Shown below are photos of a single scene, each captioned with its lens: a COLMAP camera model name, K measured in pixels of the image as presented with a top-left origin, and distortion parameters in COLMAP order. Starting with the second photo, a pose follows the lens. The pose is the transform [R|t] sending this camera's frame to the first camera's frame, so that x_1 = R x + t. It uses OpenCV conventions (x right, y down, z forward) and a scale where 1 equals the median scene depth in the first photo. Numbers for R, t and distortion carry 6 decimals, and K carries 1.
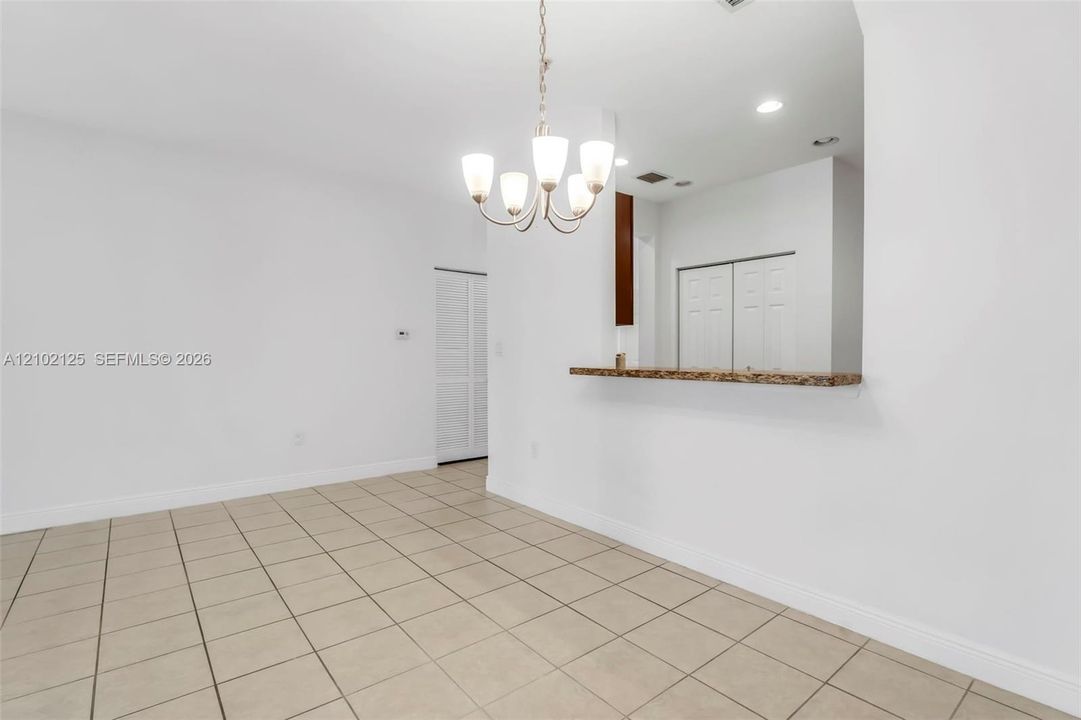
lens RADIAL K [[511.4, 0, 548.0], [0, 511.4, 363.7], [0, 0, 1]] dist [-0.013239, 0.001062]
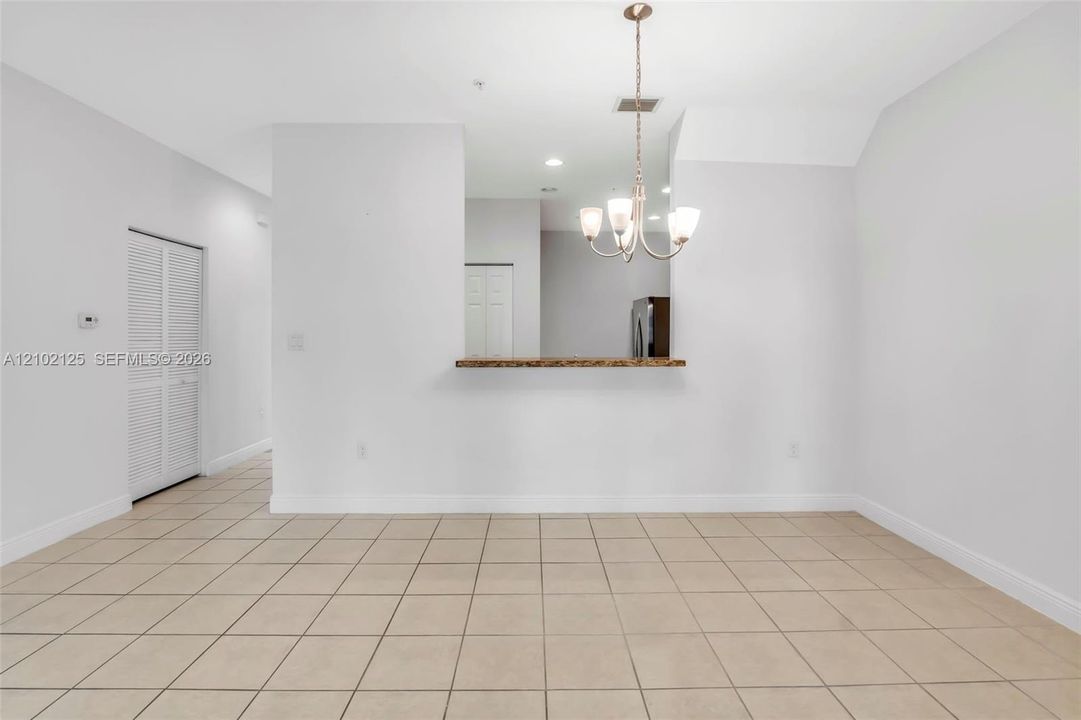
lens RADIAL K [[511.4, 0, 534.8], [0, 511.4, 333.9], [0, 0, 1]] dist [-0.013239, 0.001062]
pose [[0.631842, 0.001921, 0.775095, -0.637286], [0.019156, 0.999653, -0.018094, -0.024863], [-0.774860, 0.026280, 0.631586, 0.181175]]
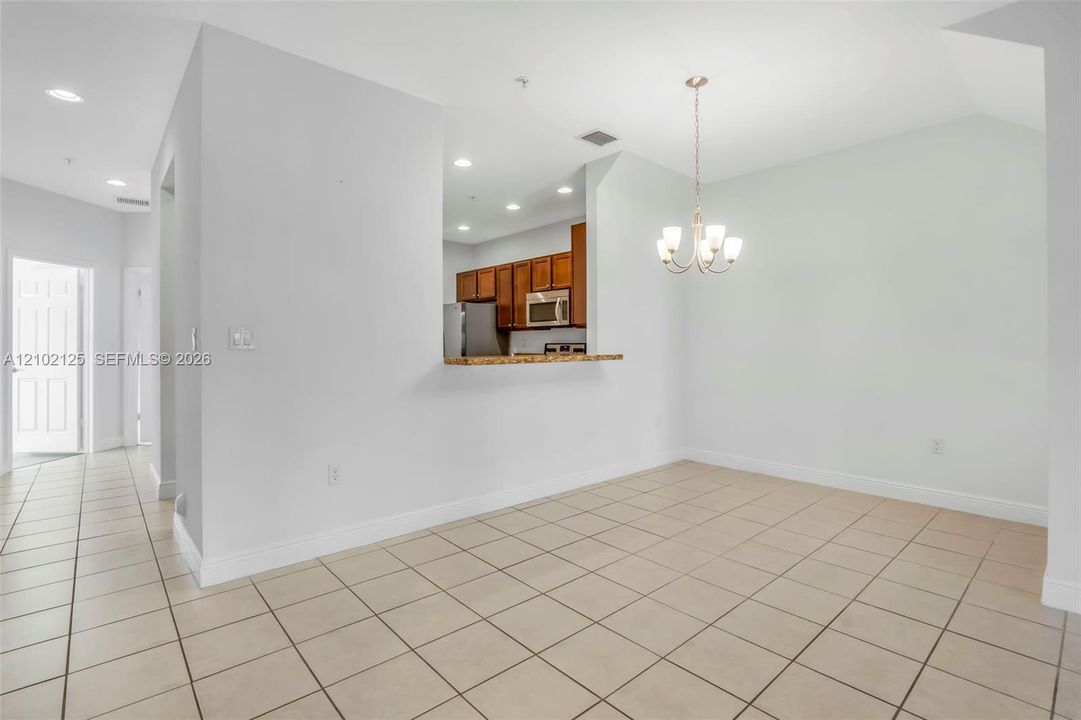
lens RADIAL K [[511.4, 0, 533.9], [0, 511.4, 342.4], [0, 0, 1]] dist [-0.013239, 0.001062]
pose [[-0.020209, 0.004252, 0.999787, -0.907988], [0.031493, 0.999497, -0.003614, -0.016501], [-0.999300, 0.031414, -0.020333, 0.823500]]
